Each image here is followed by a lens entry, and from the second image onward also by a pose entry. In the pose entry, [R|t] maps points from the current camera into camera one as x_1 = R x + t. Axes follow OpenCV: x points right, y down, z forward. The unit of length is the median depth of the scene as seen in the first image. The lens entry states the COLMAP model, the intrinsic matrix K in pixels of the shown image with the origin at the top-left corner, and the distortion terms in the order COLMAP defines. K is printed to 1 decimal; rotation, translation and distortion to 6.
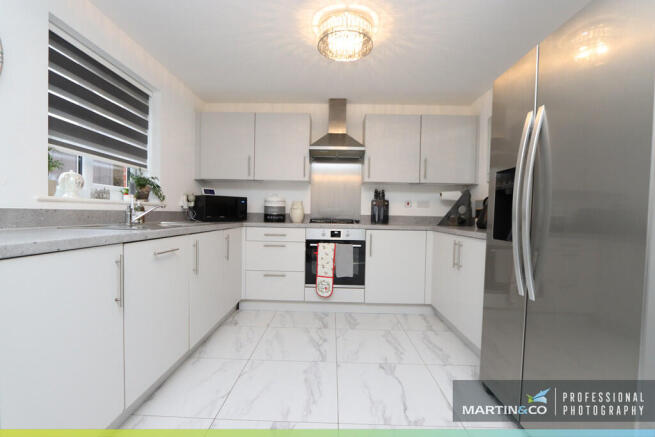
lens RADIAL K [[300.0, 0, 327.0], [0, 300.0, 219.9], [0, 0, 1]] dist [-0.012472, -0.002176]
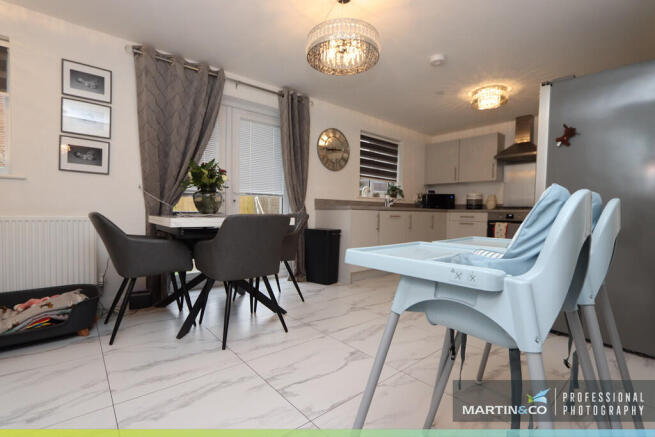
lens RADIAL K [[300.0, 0, 325.5], [0, 300.0, 219.7], [0, 0, 1]] dist [-0.012472, -0.002176]
pose [[0.658912, 0.012001, -0.752124, 0.527854], [-0.018815, 0.999823, -0.000529, 0.081229], [0.751985, 0.014500, 0.659021, -0.597531]]
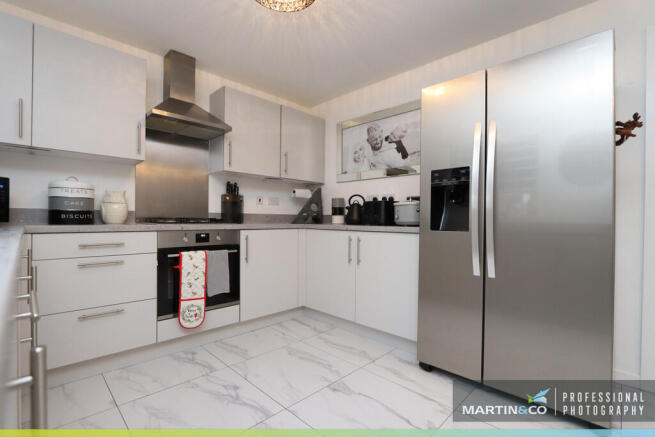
lens RADIAL K [[300.0, 0, 324.9], [0, 300.0, 218.9], [0, 0, 1]] dist [-0.012472, -0.002176]
pose [[0.695068, -0.012008, 0.718843, -0.293920], [0.019836, 0.999800, -0.002479, 0.009463], [-0.718670, 0.015982, 0.695168, 0.289053]]
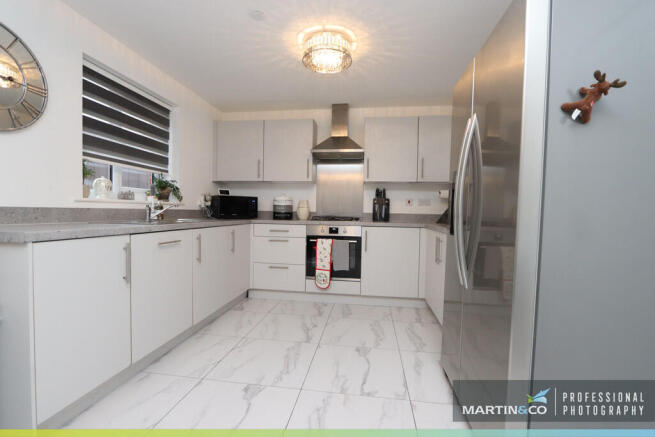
lens RADIAL K [[300.0, 0, 327.1], [0, 300.0, 220.0], [0, 0, 1]] dist [-0.012472, -0.002176]
pose [[0.992968, 0.002025, -0.118369, 0.136428], [-0.001476, 0.999988, 0.004720, 0.004040], [0.118377, -0.004513, 0.992958, -0.076742]]
